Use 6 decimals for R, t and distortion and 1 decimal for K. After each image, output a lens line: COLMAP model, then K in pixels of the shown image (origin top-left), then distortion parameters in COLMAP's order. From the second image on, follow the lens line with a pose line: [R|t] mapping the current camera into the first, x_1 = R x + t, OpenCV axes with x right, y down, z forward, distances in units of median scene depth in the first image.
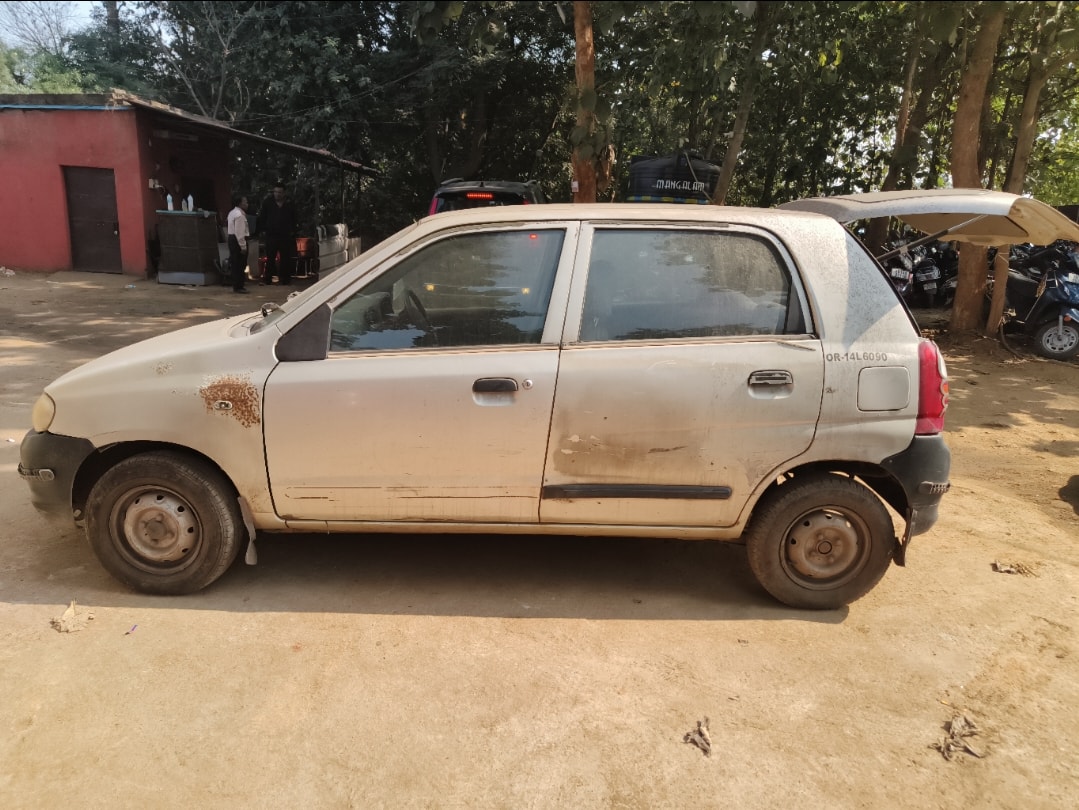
lens RADIAL K [[791.6, 0, 541.5], [0, 791.6, 406.4], [0, 0, 1]] dist [-0.003570, 0.008755]
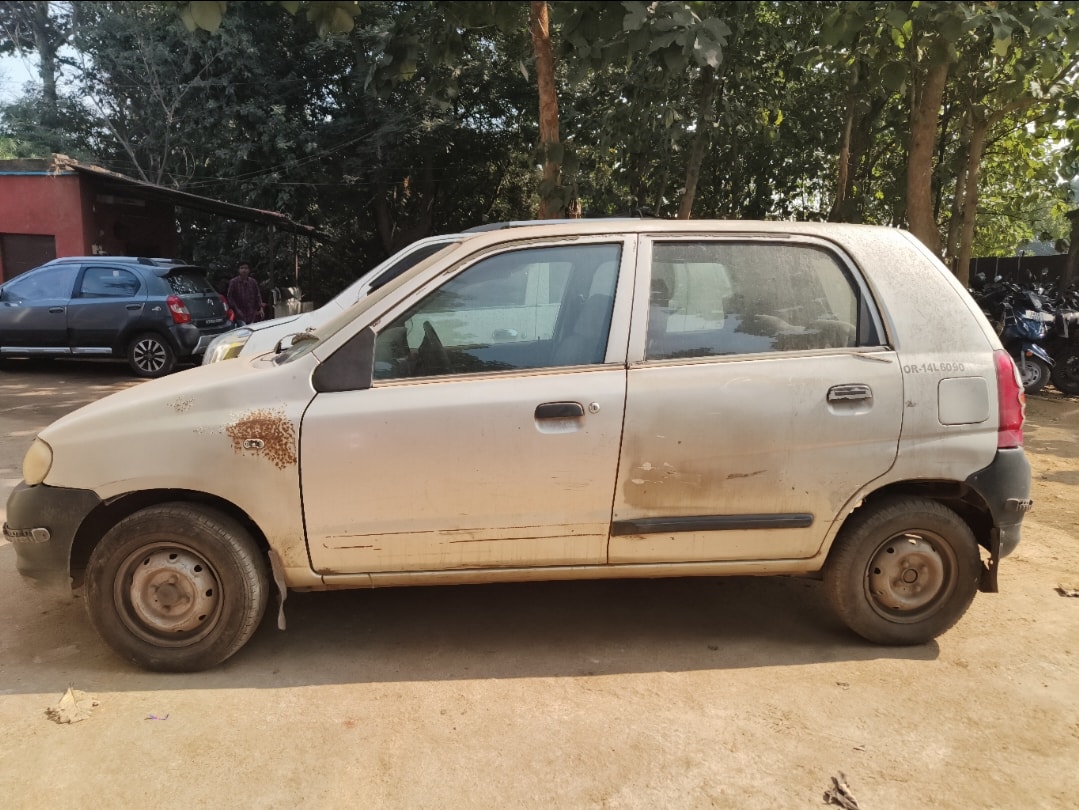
lens RADIAL K [[791.6, 0, 539.1], [0, 791.6, 401.8], [0, 0, 1]] dist [-0.003570, 0.008755]
pose [[0.996471, -0.036371, 0.075644, -0.143795], [0.042968, 0.995238, -0.087496, 0.039806], [-0.072102, 0.090437, 0.993289, 0.097883]]
